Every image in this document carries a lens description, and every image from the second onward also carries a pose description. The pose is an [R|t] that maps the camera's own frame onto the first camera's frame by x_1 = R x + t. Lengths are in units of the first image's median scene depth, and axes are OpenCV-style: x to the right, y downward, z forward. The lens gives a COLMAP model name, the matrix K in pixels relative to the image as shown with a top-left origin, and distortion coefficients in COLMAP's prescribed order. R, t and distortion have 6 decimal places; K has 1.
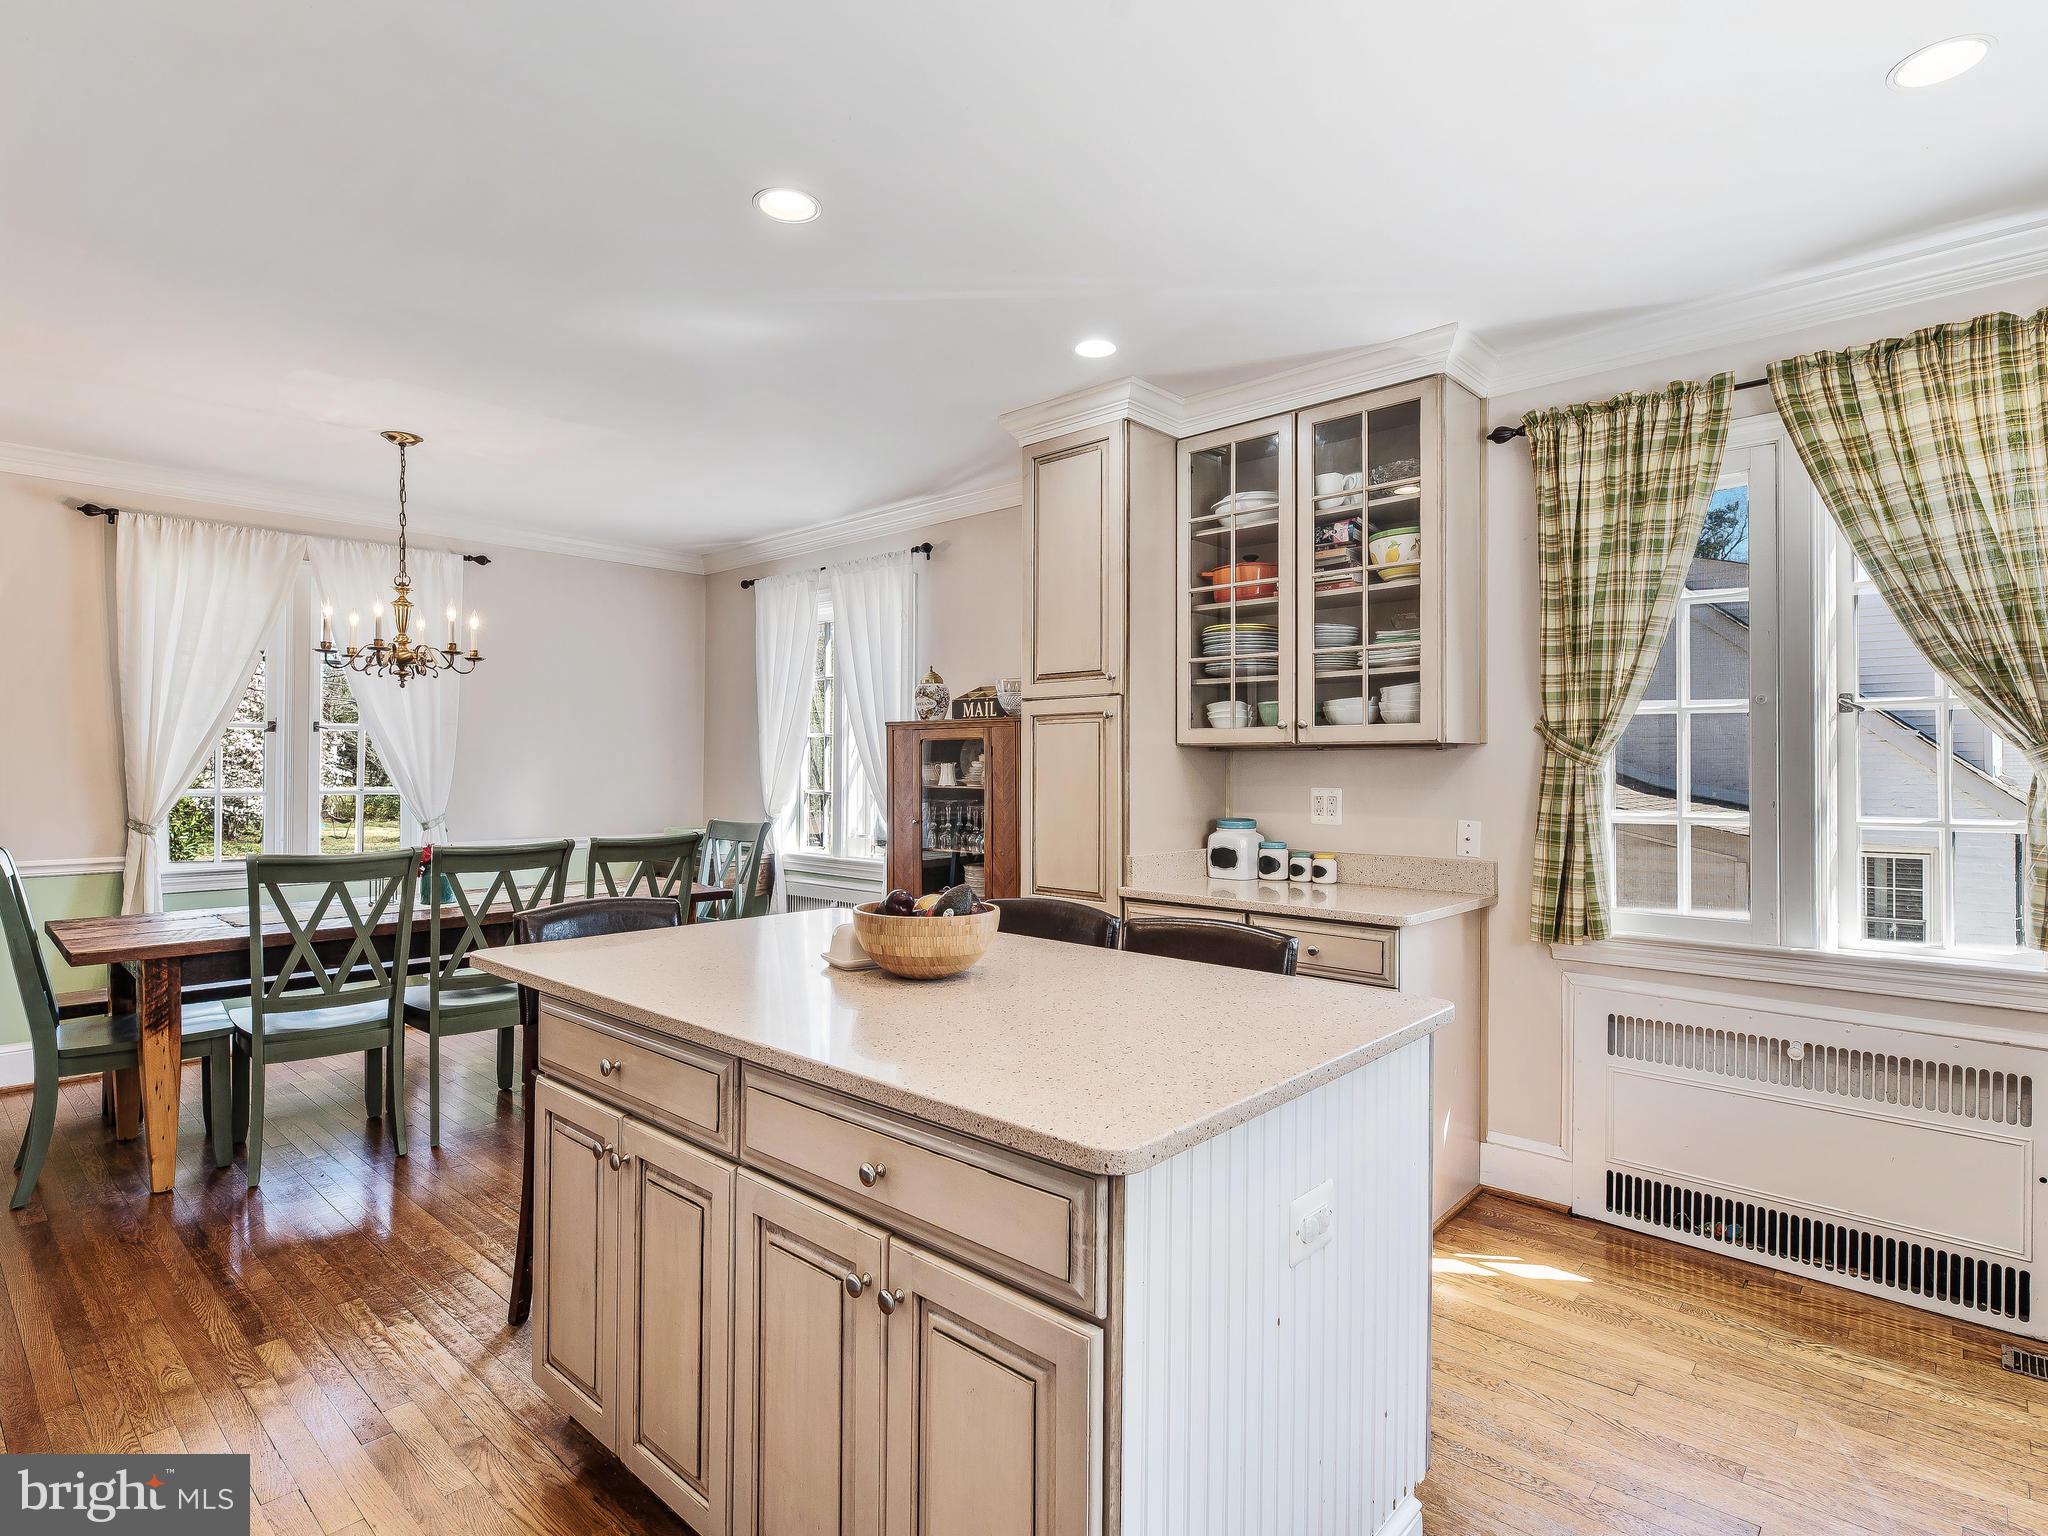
lens RADIAL K [[1085.7, 0, 1017.2], [0, 1085.7, 767.1], [0, 0, 1]] dist [-0.000921, -0.000725]
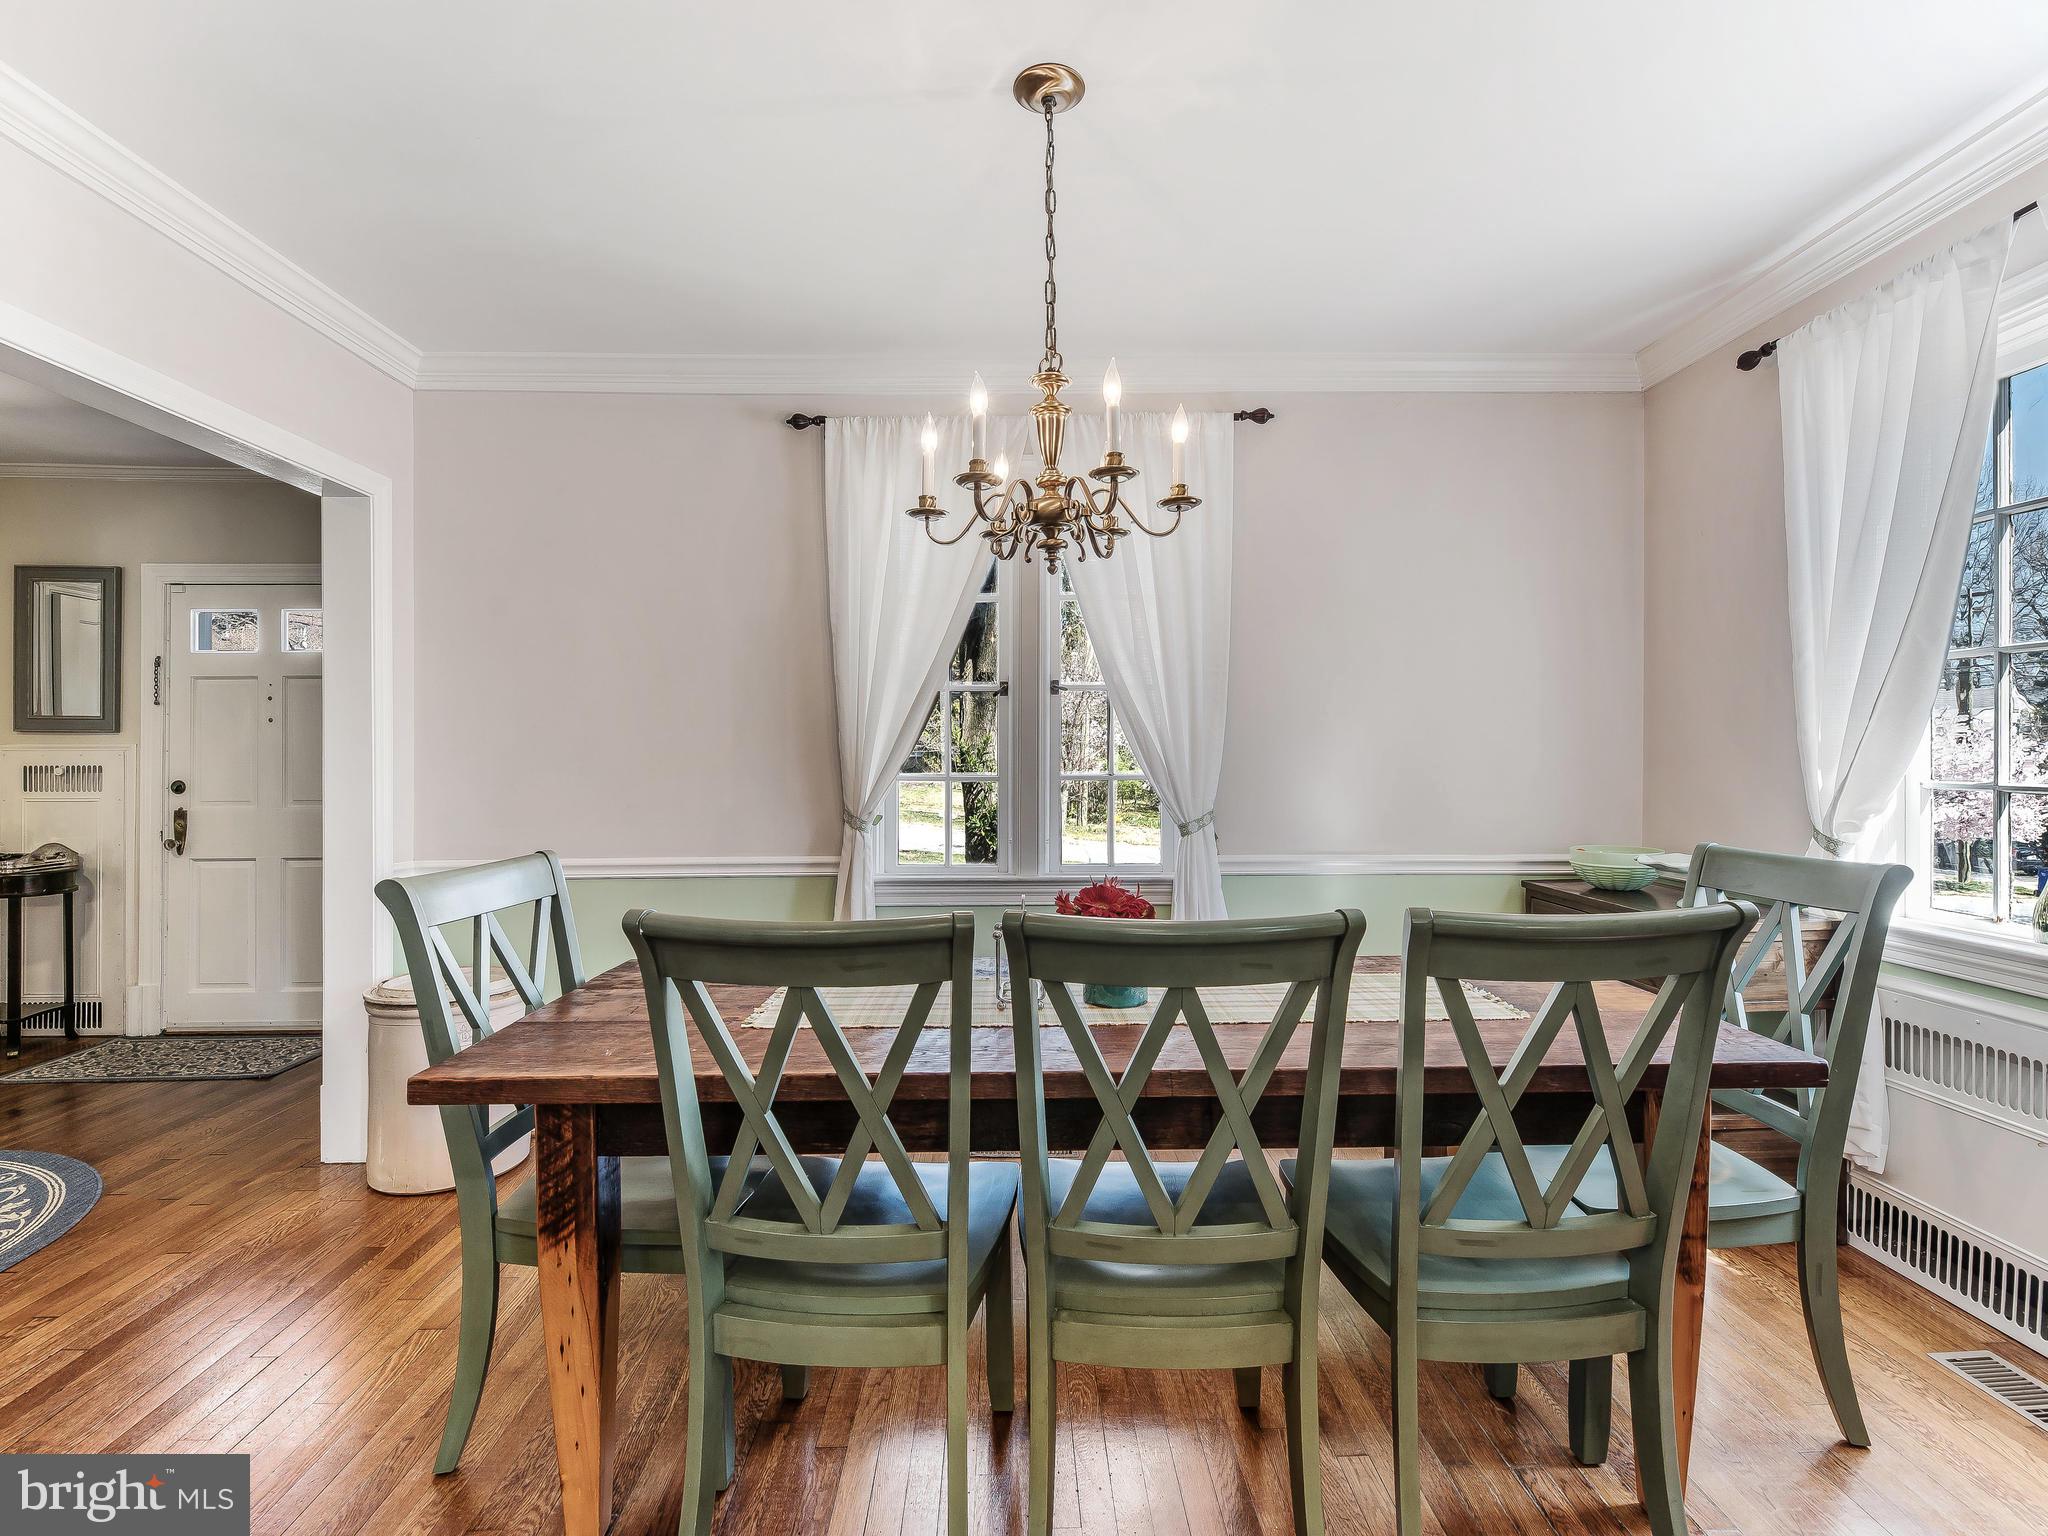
lens RADIAL K [[986.9, 0, 1024.1], [0, 986.9, 754.7], [0, 0, 1]] dist [-0.000159, -0.000869]
pose [[0.707168, -0.010475, -0.706968, -0.262906], [0.006803, 0.999945, -0.008011, 0.017922], [0.707013, 0.000856, 0.707200, 0.704929]]
